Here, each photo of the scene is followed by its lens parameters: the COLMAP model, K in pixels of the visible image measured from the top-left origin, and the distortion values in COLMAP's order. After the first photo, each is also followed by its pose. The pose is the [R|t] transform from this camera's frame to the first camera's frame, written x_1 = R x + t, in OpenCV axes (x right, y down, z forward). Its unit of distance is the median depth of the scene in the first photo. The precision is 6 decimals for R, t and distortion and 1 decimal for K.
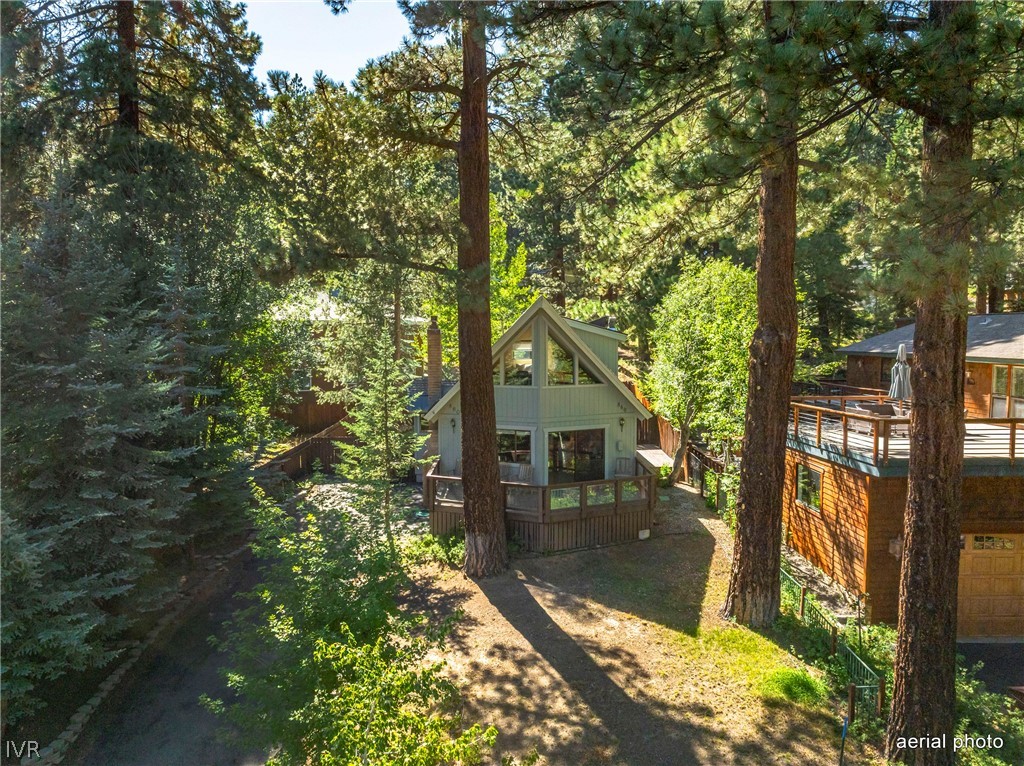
lens RADIAL K [[712.5, 0, 514.0], [0, 712.5, 369.4], [0, 0, 1]] dist [0.006604, -0.050103]
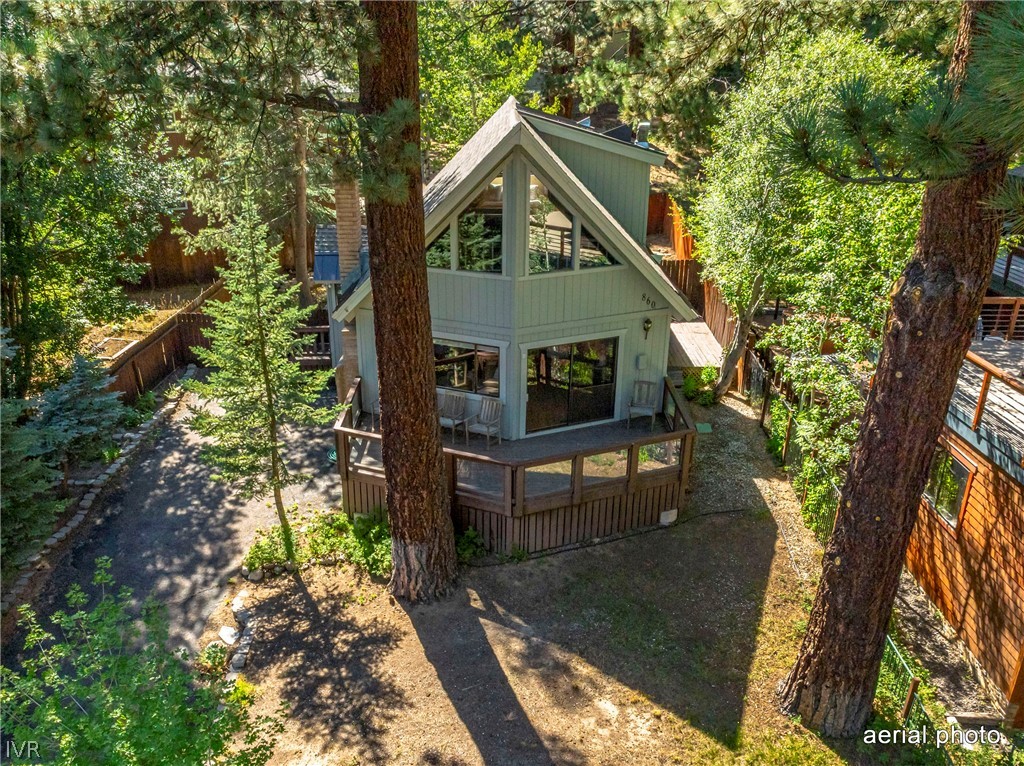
lens RADIAL K [[918.9, 0, 468.3], [0, 918.9, 472.2], [0, 0, 1]] dist [-0.015792, -0.006048]
pose [[0.999260, 0.011665, -0.036658, 0.033502], [0.003008, 0.926307, 0.376757, -0.144968], [0.038351, -0.376588, 0.925587, 0.261623]]
